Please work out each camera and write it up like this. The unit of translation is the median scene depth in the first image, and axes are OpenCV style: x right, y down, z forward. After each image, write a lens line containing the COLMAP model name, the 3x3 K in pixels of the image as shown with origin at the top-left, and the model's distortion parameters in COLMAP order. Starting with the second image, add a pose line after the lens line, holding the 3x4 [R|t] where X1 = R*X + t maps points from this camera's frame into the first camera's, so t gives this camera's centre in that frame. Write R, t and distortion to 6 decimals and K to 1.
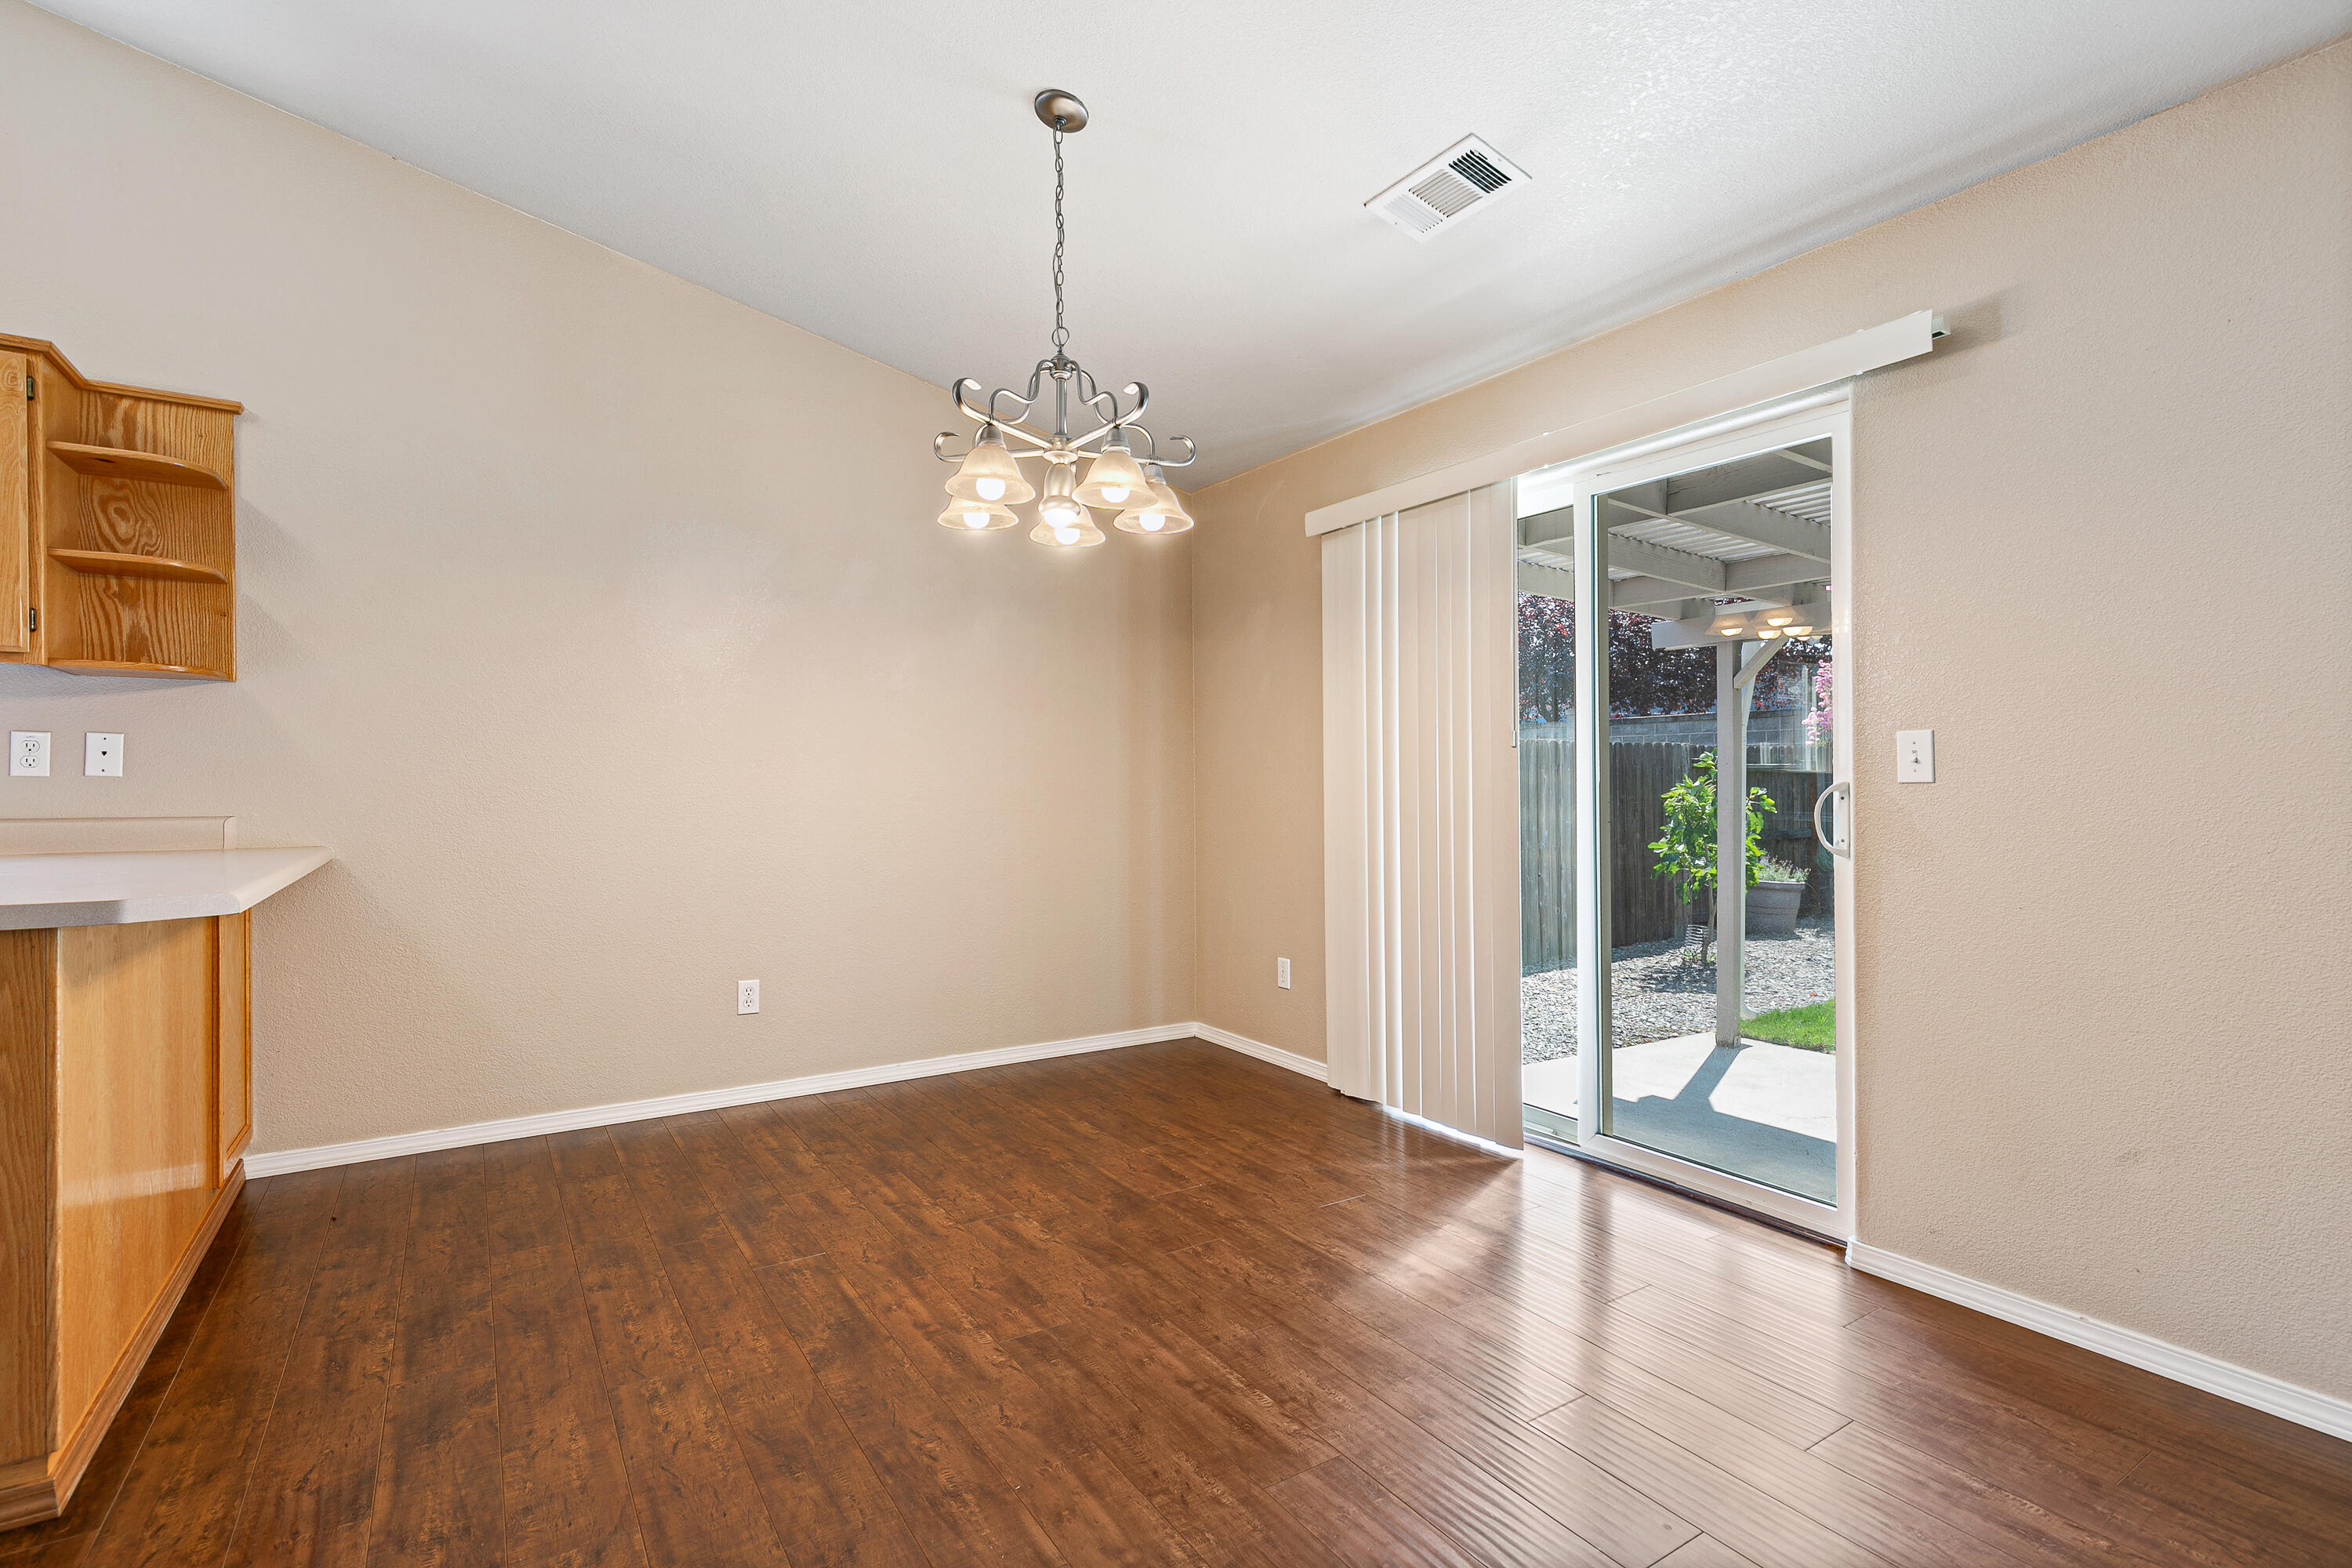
lens RADIAL K [[1082.2, 0, 1173.8], [0, 1082.2, 784.6], [0, 0, 1]] dist [0.012749, -0.003035]
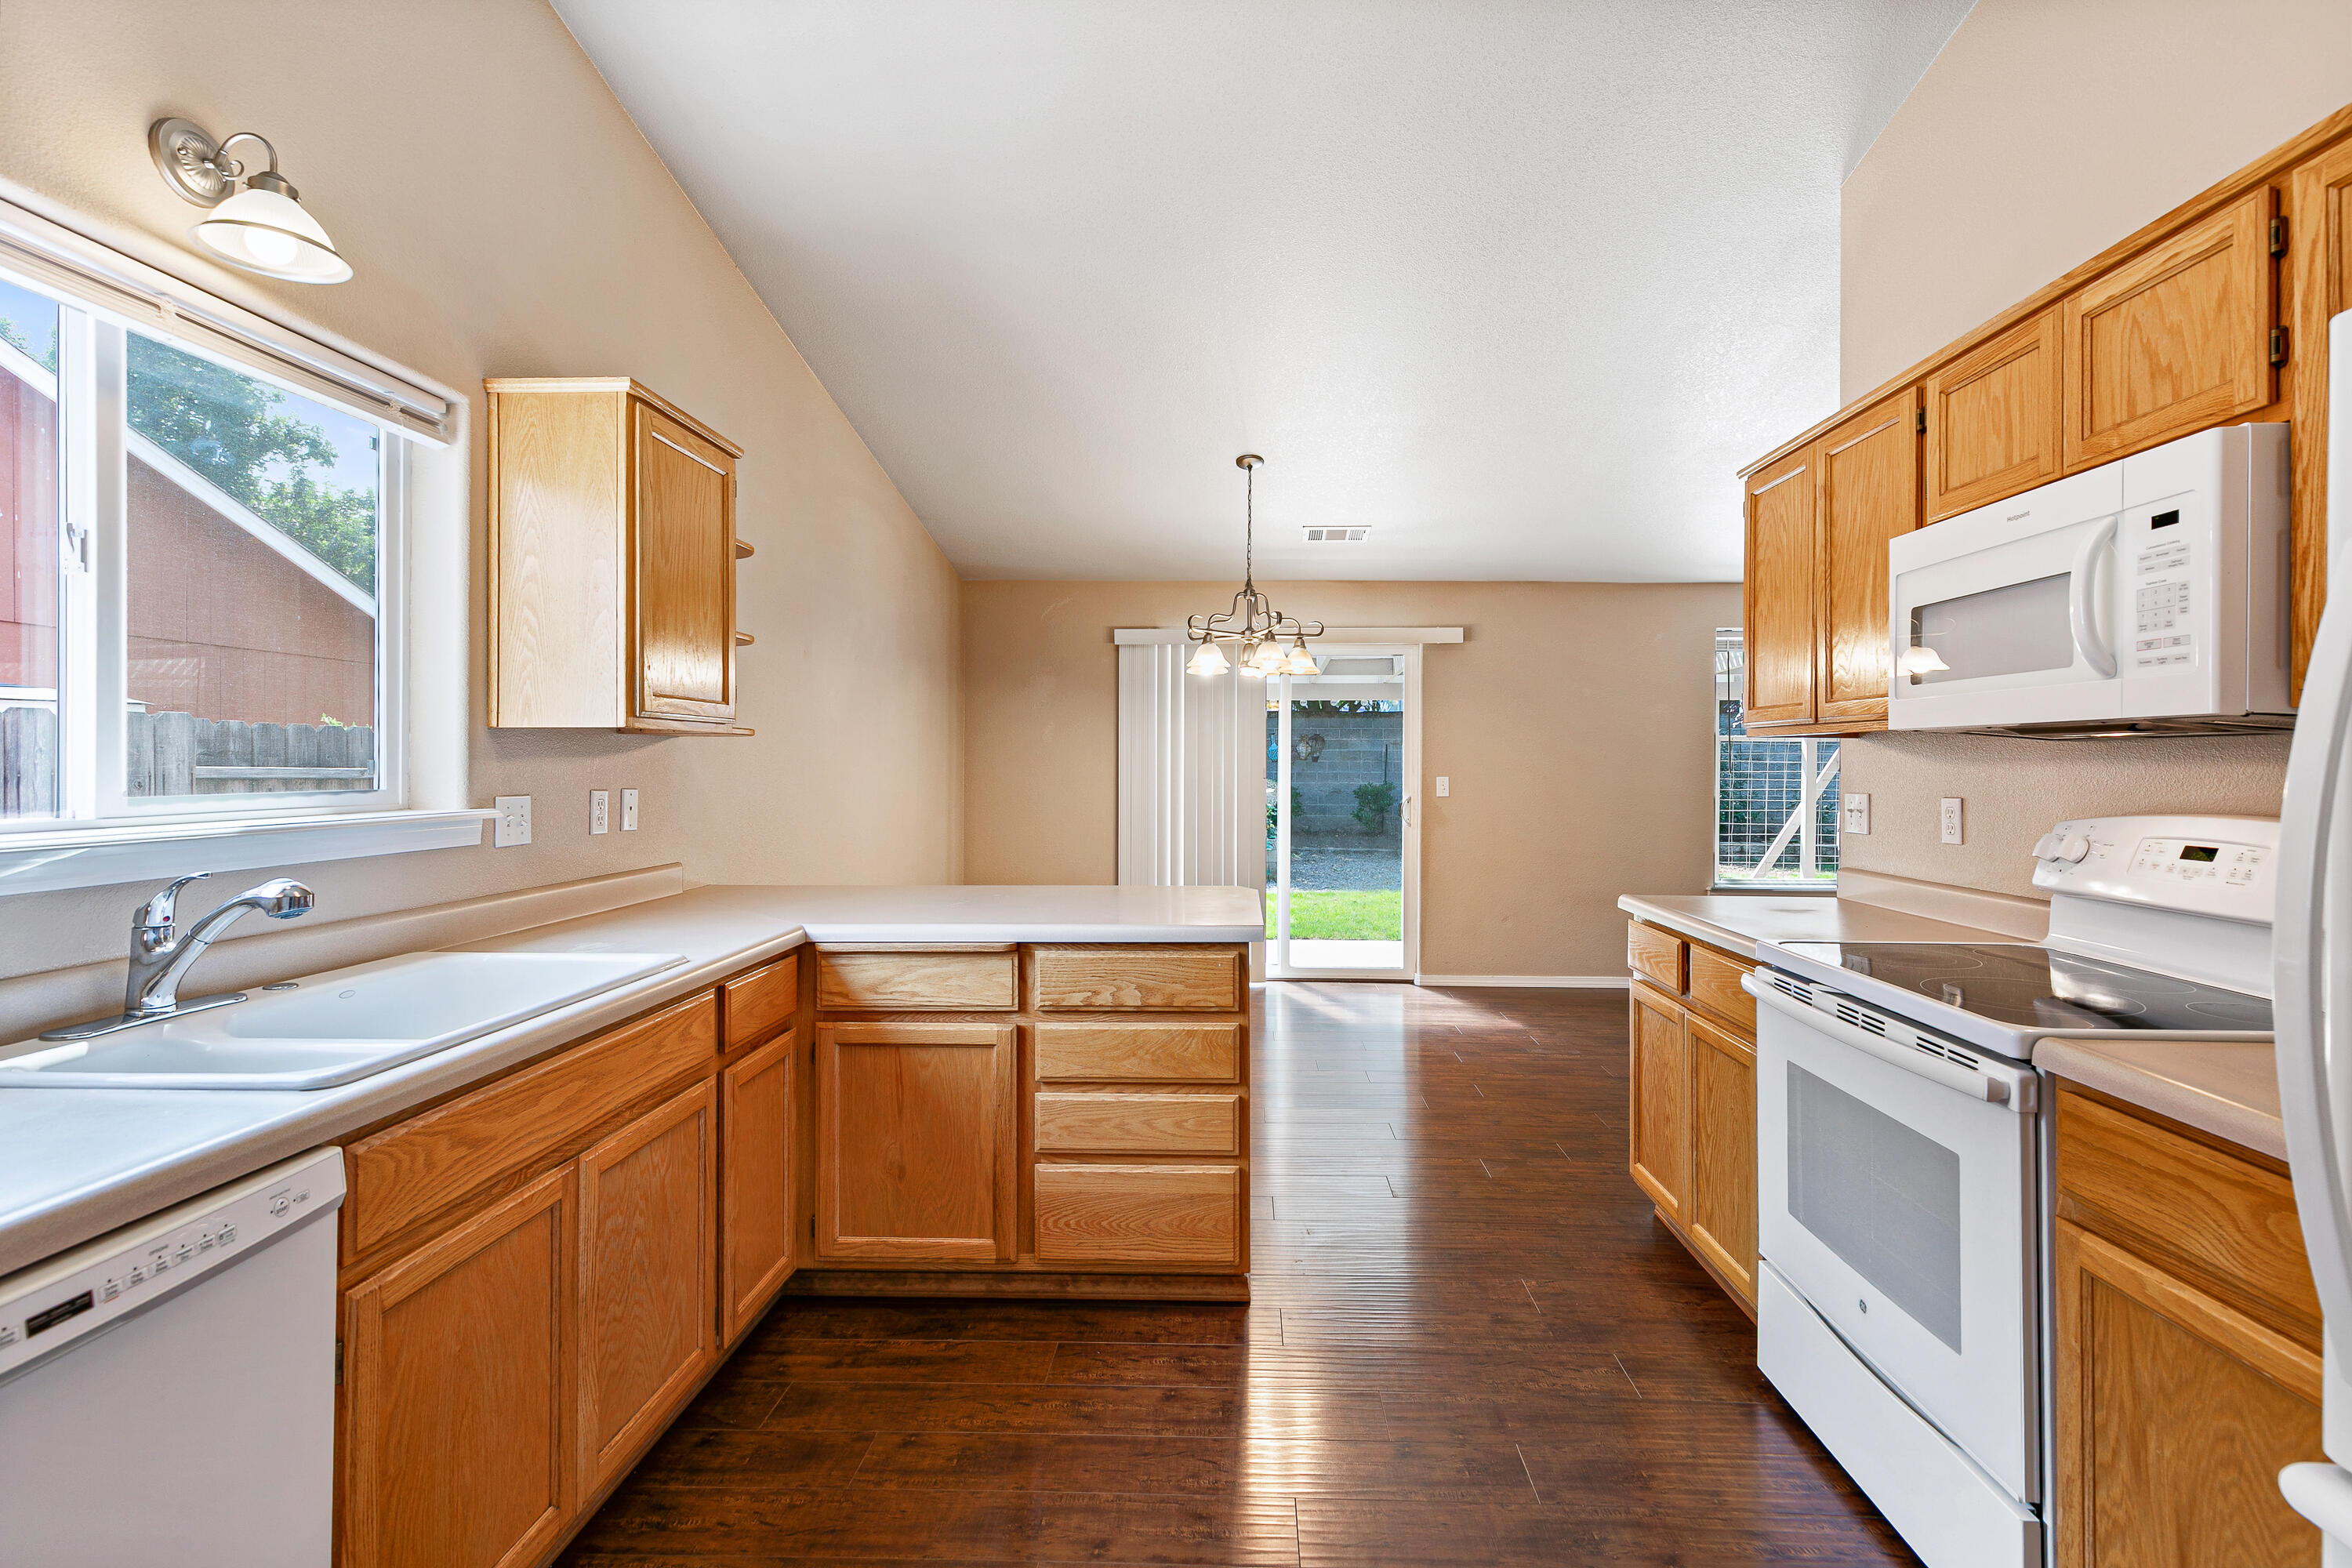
lens RADIAL K [[1082.2, 0, 1205.2], [0, 1082.2, 763.7], [0, 0, 1]] dist [0.012749, -0.003035]
pose [[0.565796, 0.001914, 0.824543, -1.518893], [-0.002334, 0.999997, -0.000719, -0.071415], [-0.824542, -0.001518, 0.565799, -0.032525]]
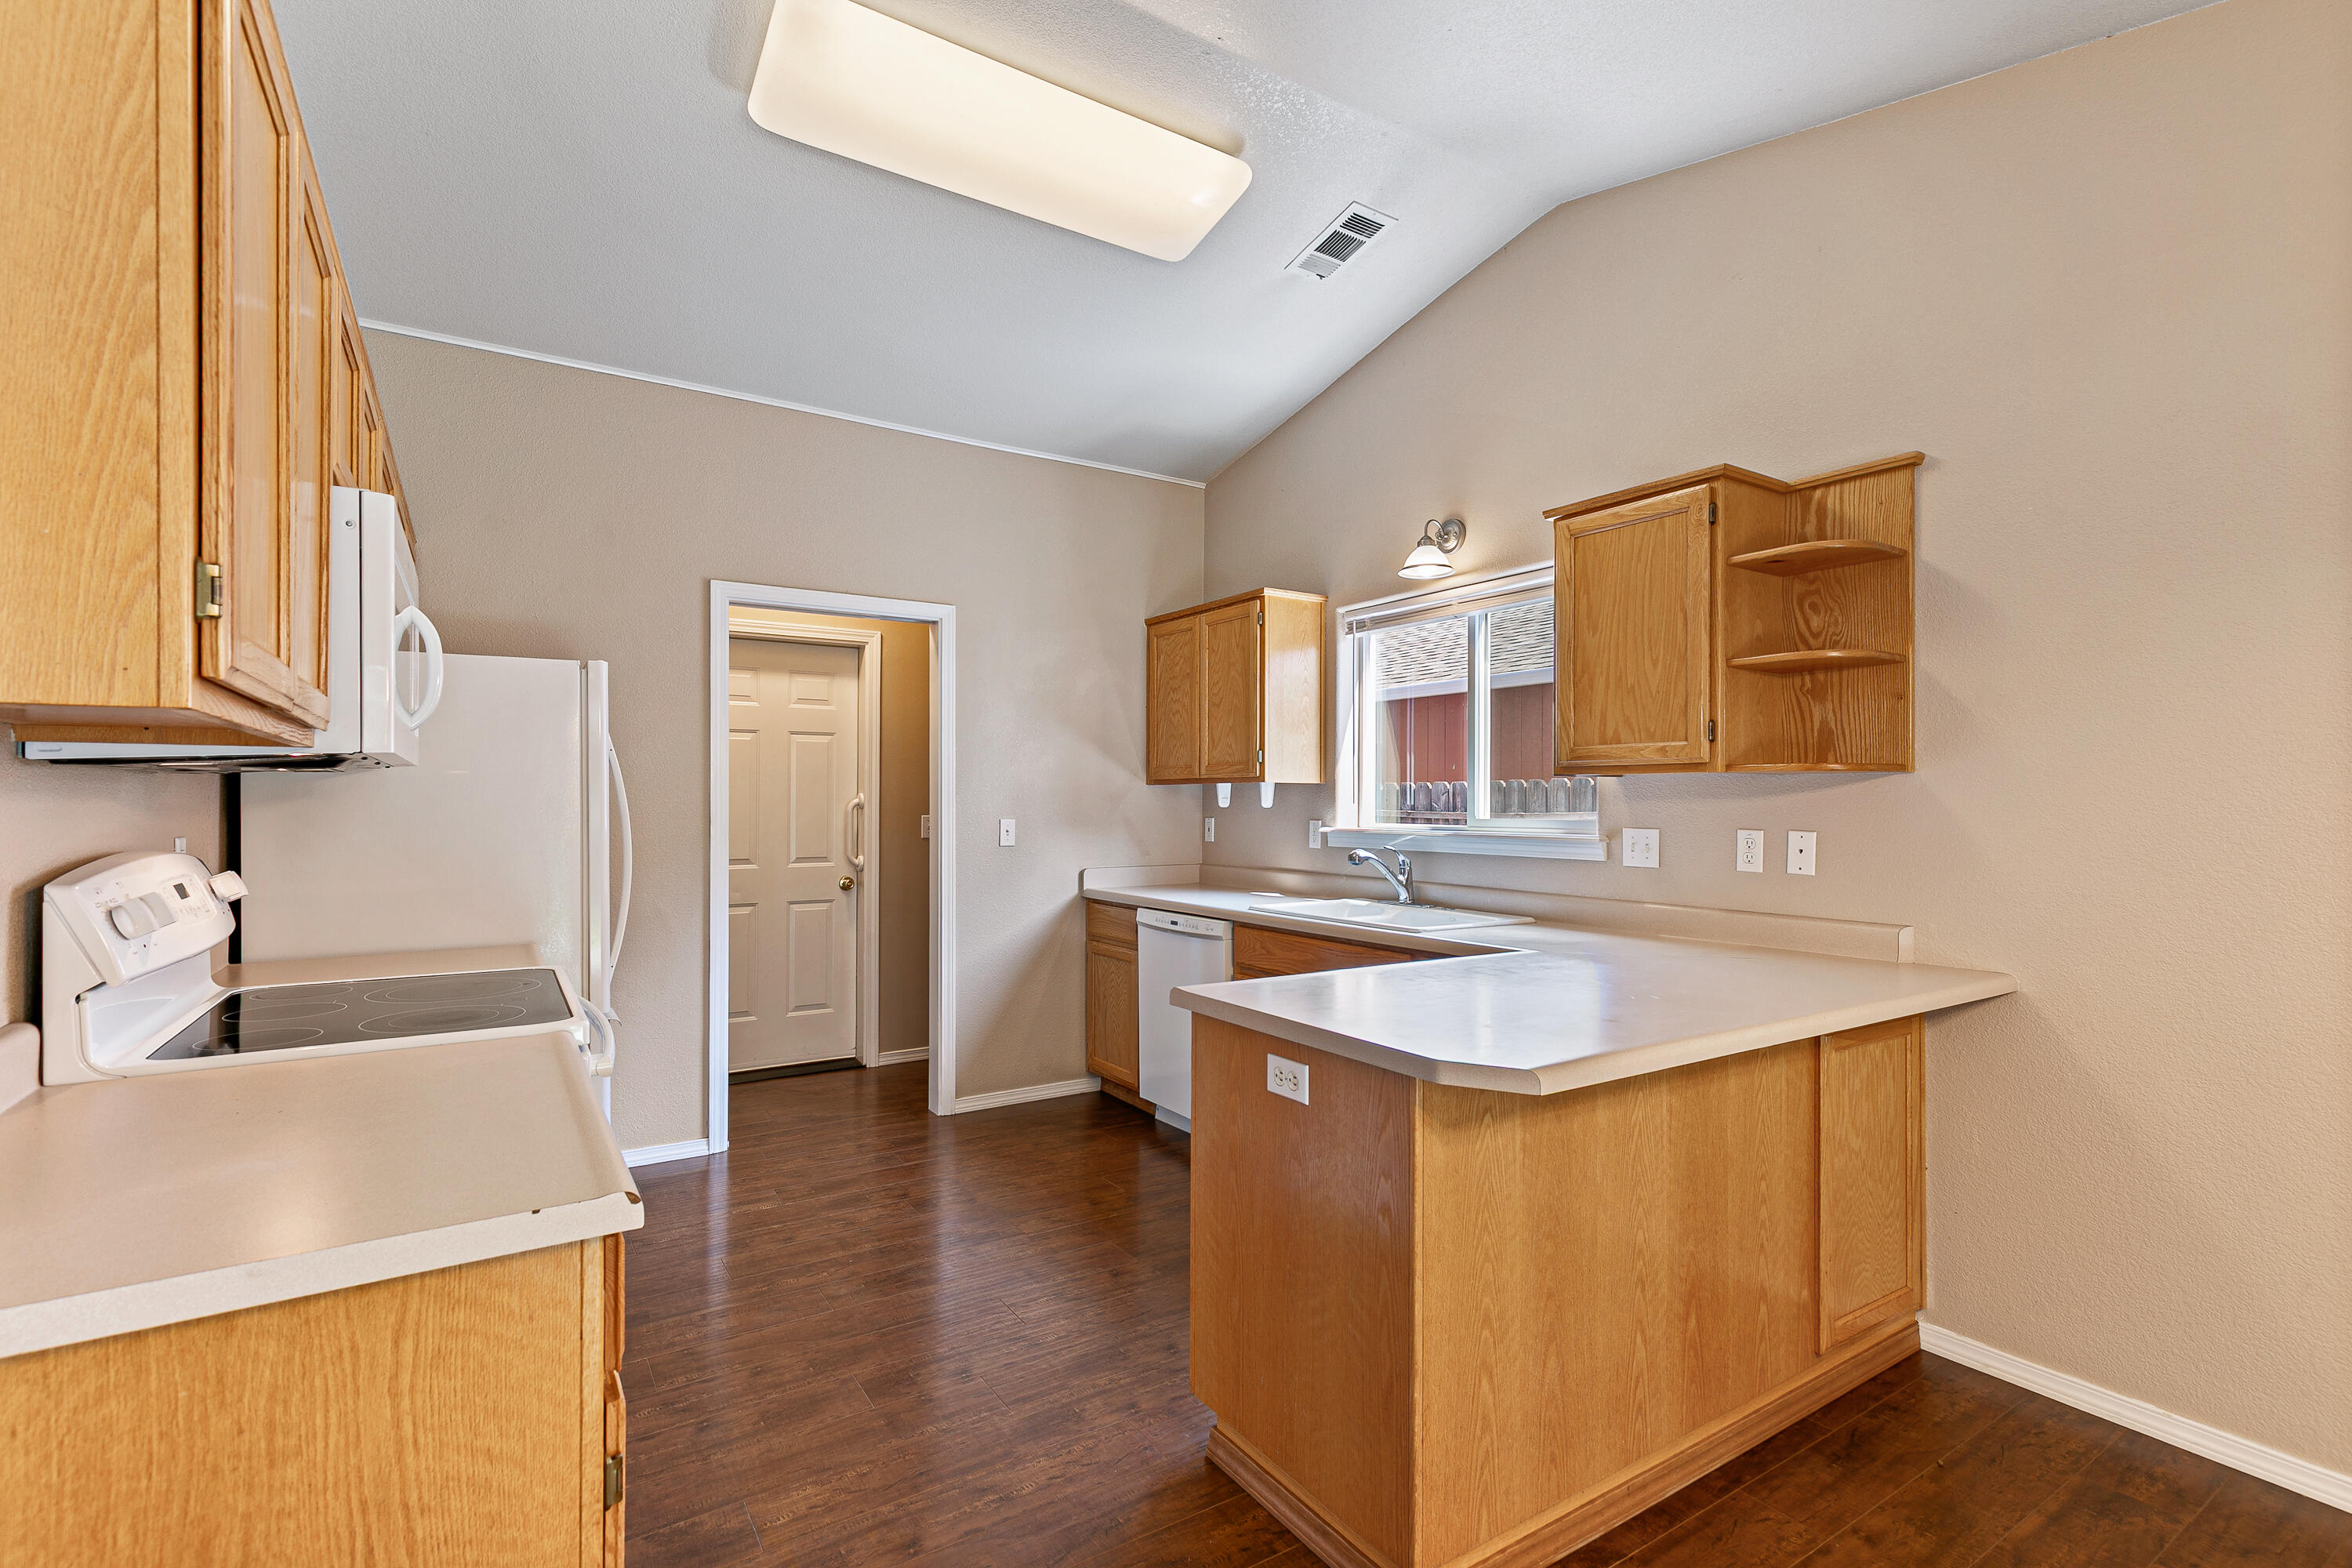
lens RADIAL K [[1082.2, 0, 1180.6], [0, 1082.2, 805.3], [0, 0, 1]] dist [0.012749, -0.003035]
pose [[0.005214, 0.004629, -0.999976, 0.008028], [-0.003215, 0.999984, 0.004612, -0.073559], [0.999981, 0.003191, 0.005229, 0.428770]]
